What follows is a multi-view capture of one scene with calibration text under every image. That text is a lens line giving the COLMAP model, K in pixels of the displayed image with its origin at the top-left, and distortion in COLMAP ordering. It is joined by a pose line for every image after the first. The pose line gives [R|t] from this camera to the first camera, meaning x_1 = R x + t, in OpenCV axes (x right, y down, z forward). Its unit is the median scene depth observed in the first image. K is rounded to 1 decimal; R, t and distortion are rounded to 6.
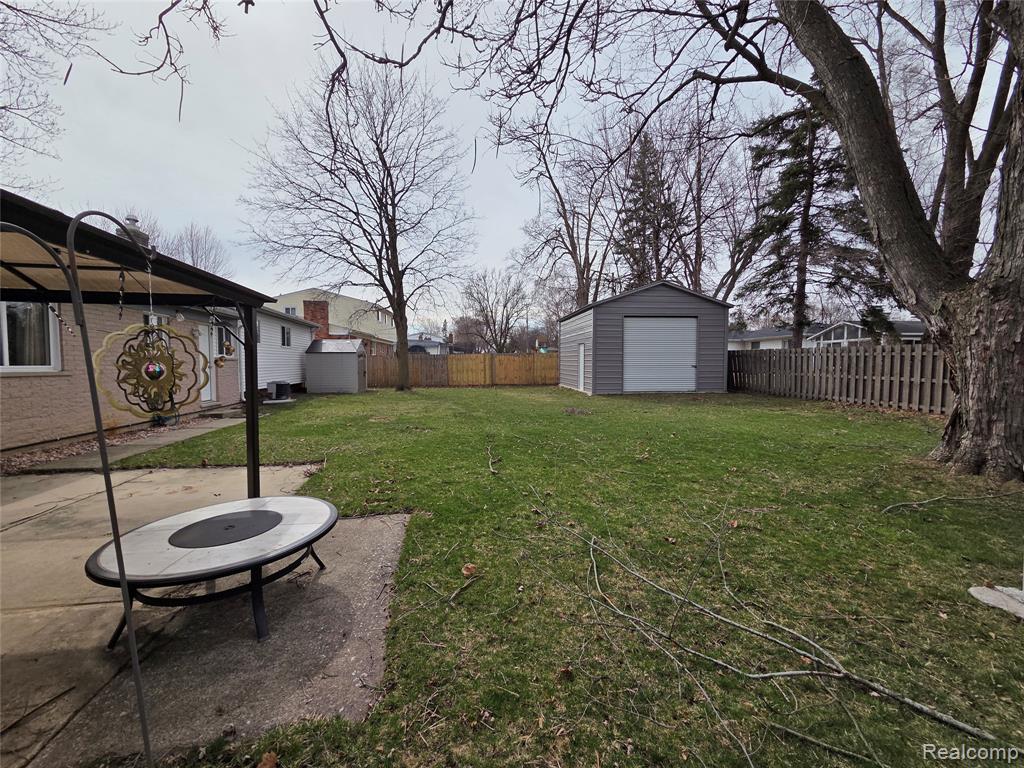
lens RADIAL K [[419.2, 0, 511.9], [0, 419.2, 383.0], [0, 0, 1]] dist [0.003699, -0.001098]
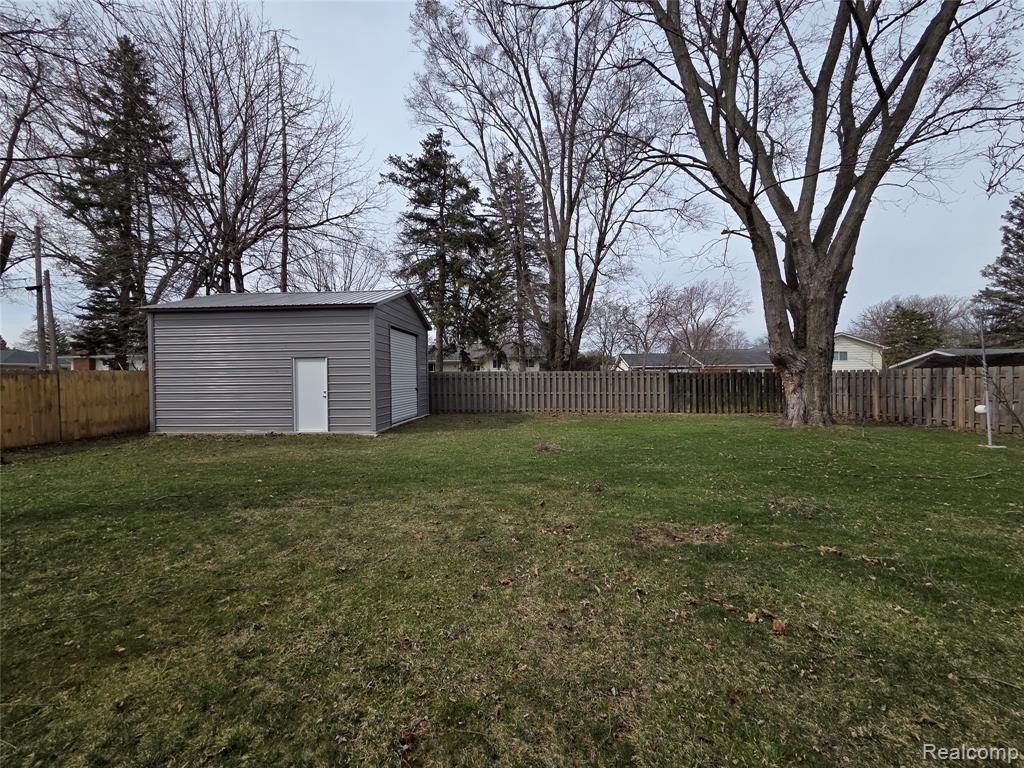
lens RADIAL K [[419.2, 0, 509.2], [0, 419.2, 382.8], [0, 0, 1]] dist [0.003699, -0.001098]
pose [[0.156962, -0.017005, 0.987458, -0.606683], [0.060953, 0.998112, 0.007499, -0.067653], [-0.985722, 0.059012, 0.157702, 0.904054]]
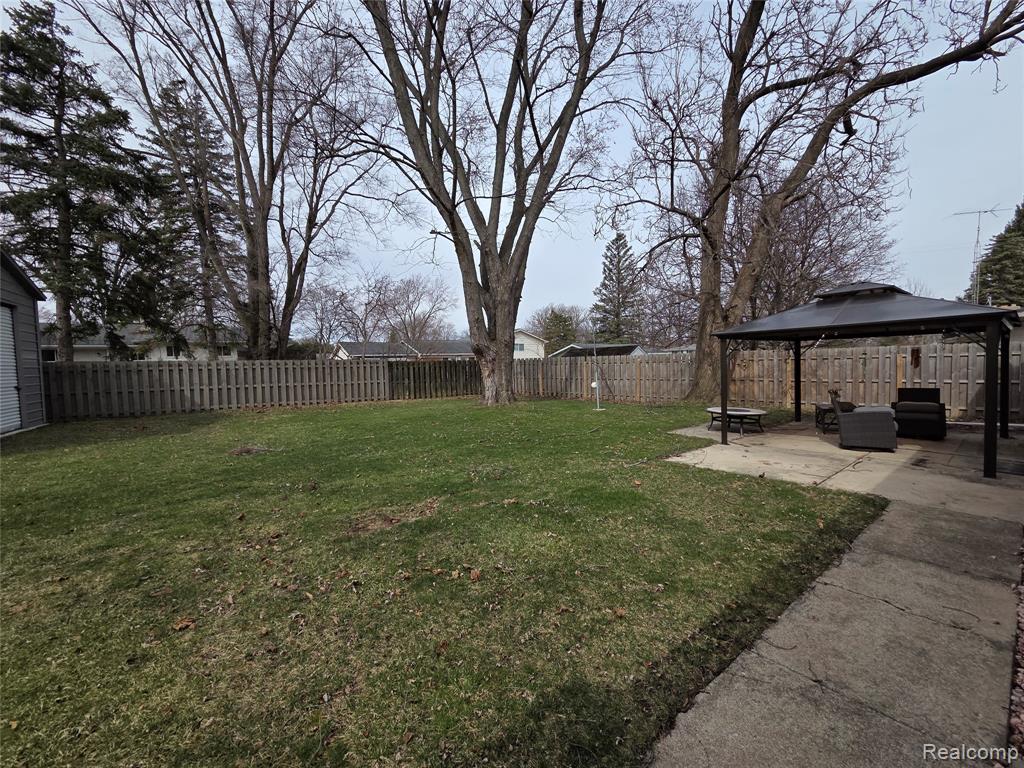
lens RADIAL K [[419.2, 0, 510.1], [0, 419.2, 383.1], [0, 0, 1]] dist [0.003699, -0.001098]
pose [[-0.466480, -0.038285, 0.883703, -0.605233], [0.064046, 0.994979, 0.076914, -0.067223], [-0.882210, 0.092476, -0.461685, 0.896907]]
